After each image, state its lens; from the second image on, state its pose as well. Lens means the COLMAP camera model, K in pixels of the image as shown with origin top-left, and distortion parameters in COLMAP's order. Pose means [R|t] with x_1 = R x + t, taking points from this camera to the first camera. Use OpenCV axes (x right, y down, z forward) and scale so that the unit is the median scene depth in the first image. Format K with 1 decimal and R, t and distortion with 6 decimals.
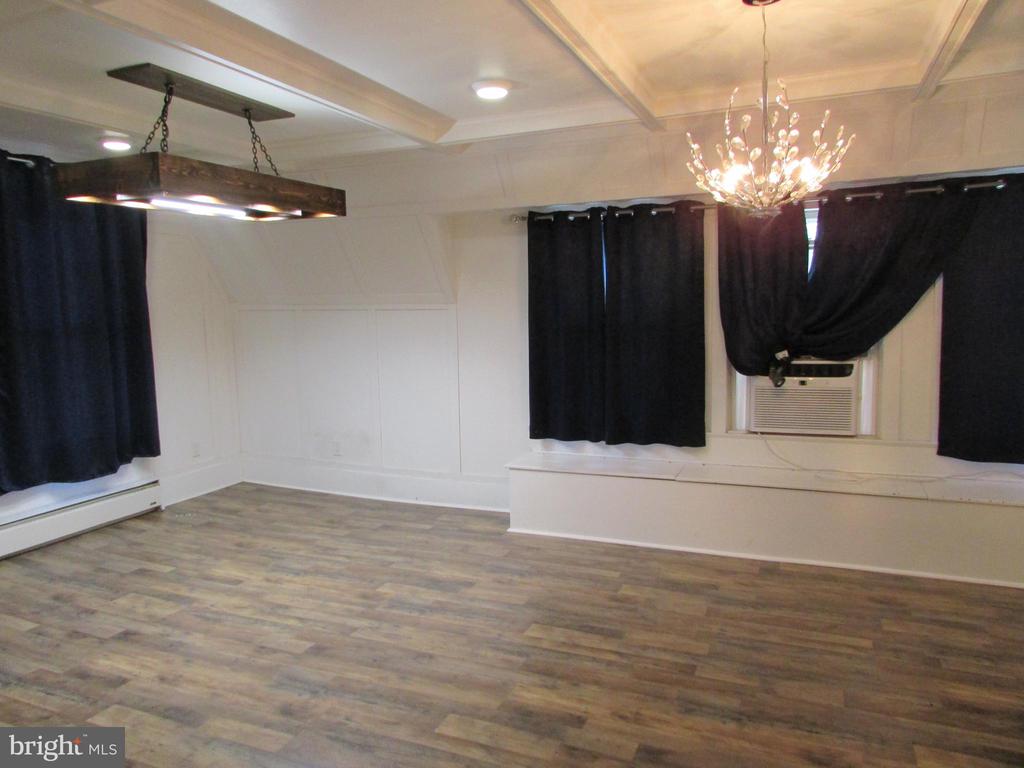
lens RADIAL K [[727.9, 0, 511.6], [0, 727.9, 378.2], [0, 0, 1]] dist [-0.043375, 0.017099]
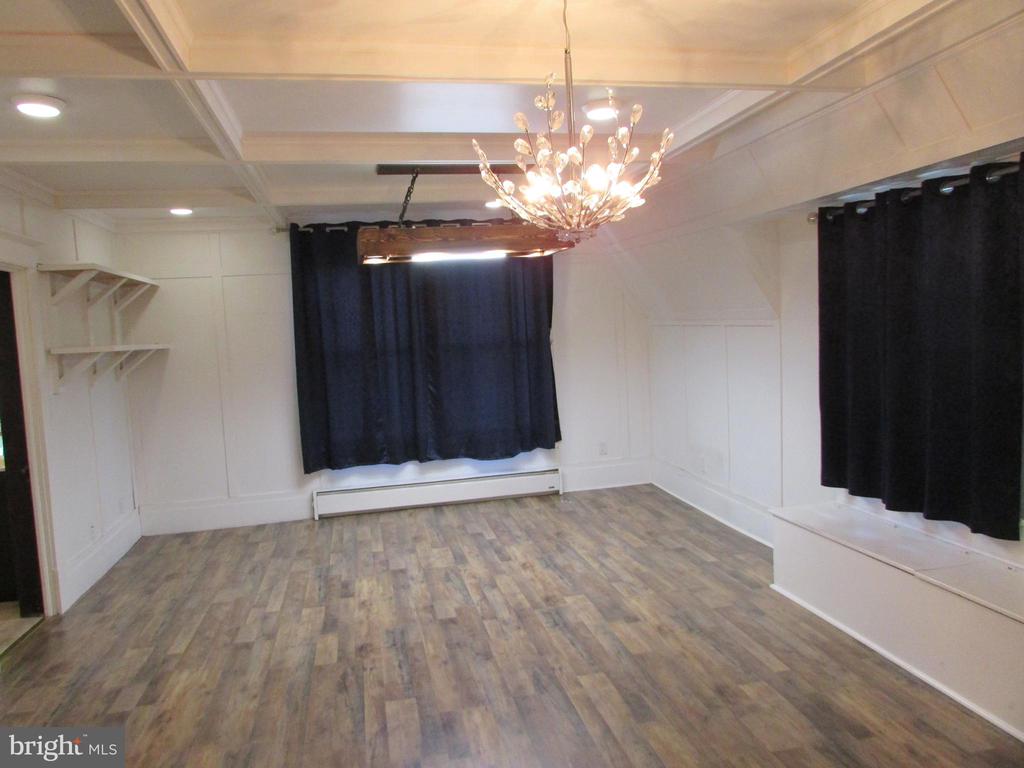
lens RADIAL K [[727.9, 0, 492.0], [0, 727.9, 377.6], [0, 0, 1]] dist [-0.043375, 0.017099]
pose [[0.567850, 0.048039, -0.821729, 0.614652], [-0.045129, 0.998611, 0.027193, -0.054915], [0.821894, 0.021643, 0.569230, 0.297034]]
